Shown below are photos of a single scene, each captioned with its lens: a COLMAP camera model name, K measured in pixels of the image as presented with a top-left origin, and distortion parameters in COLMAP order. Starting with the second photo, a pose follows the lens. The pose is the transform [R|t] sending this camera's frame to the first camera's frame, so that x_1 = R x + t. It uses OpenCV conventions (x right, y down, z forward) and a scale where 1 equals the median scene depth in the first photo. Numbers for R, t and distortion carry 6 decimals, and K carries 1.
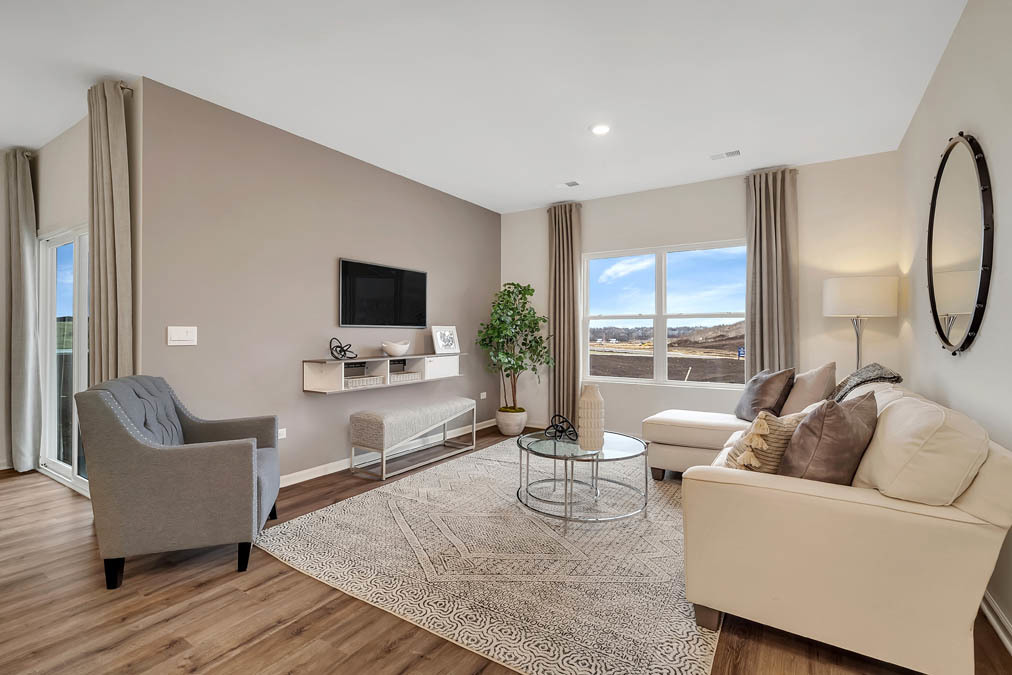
lens RADIAL K [[459.0, 0, 500.0], [0, 459.0, 330.1], [0, 0, 1]] dist [-0.005367, 0.000894]
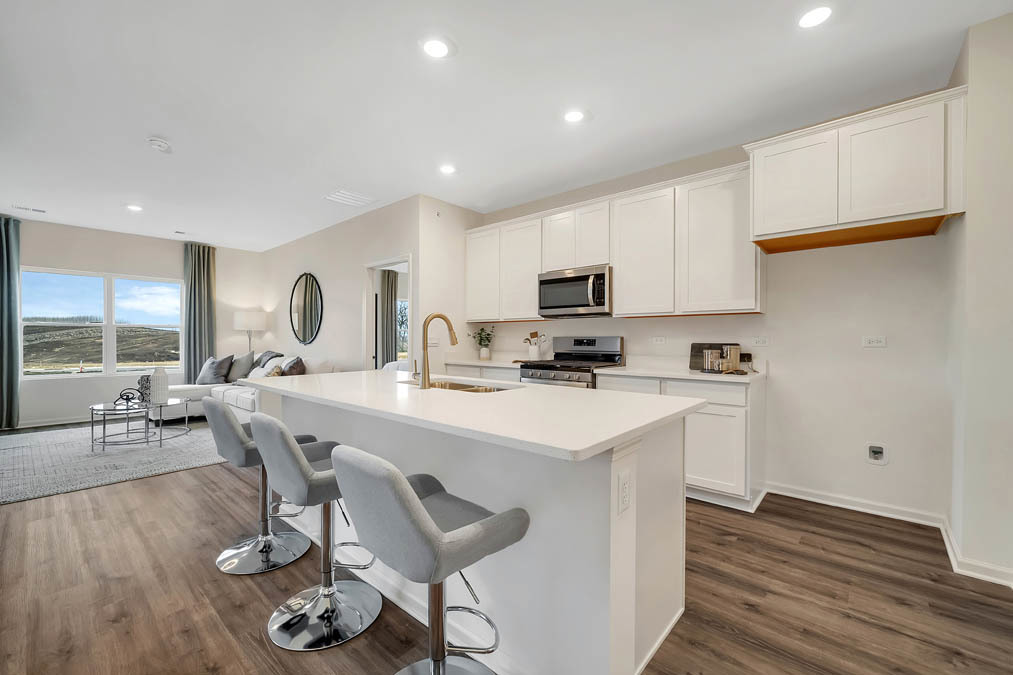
lens RADIAL K [[420.6, 0, 512.6], [0, 420.6, 343.6], [0, 0, 1]] dist [-0.000997, -0.000163]
pose [[0.122050, -0.015511, 0.992403, -0.851176], [-0.009040, 0.999819, 0.016739, -0.009379], [-0.992483, -0.011014, 0.121888, -0.373529]]
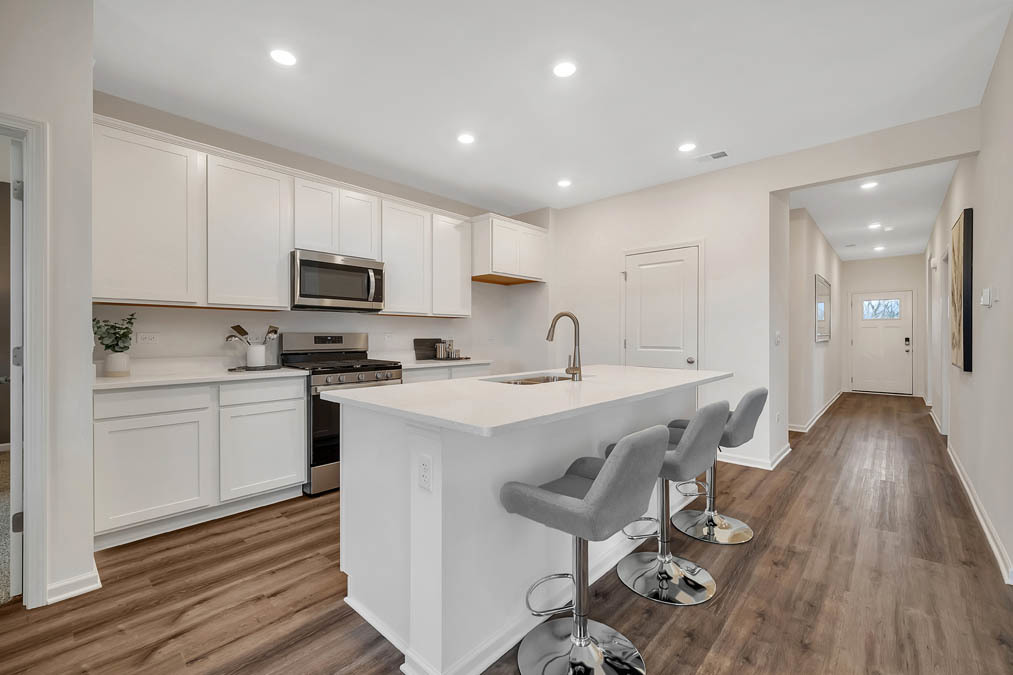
lens RADIAL K [[420.6, 0, 507.3], [0, 420.6, 337.2], [0, 0, 1]] dist [-0.000997, -0.000163]
pose [[-0.988897, -0.003622, 0.148558, -0.329527], [-0.004072, 0.999988, -0.002725, -0.001426], [-0.148546, -0.003300, -0.988900, 0.392832]]
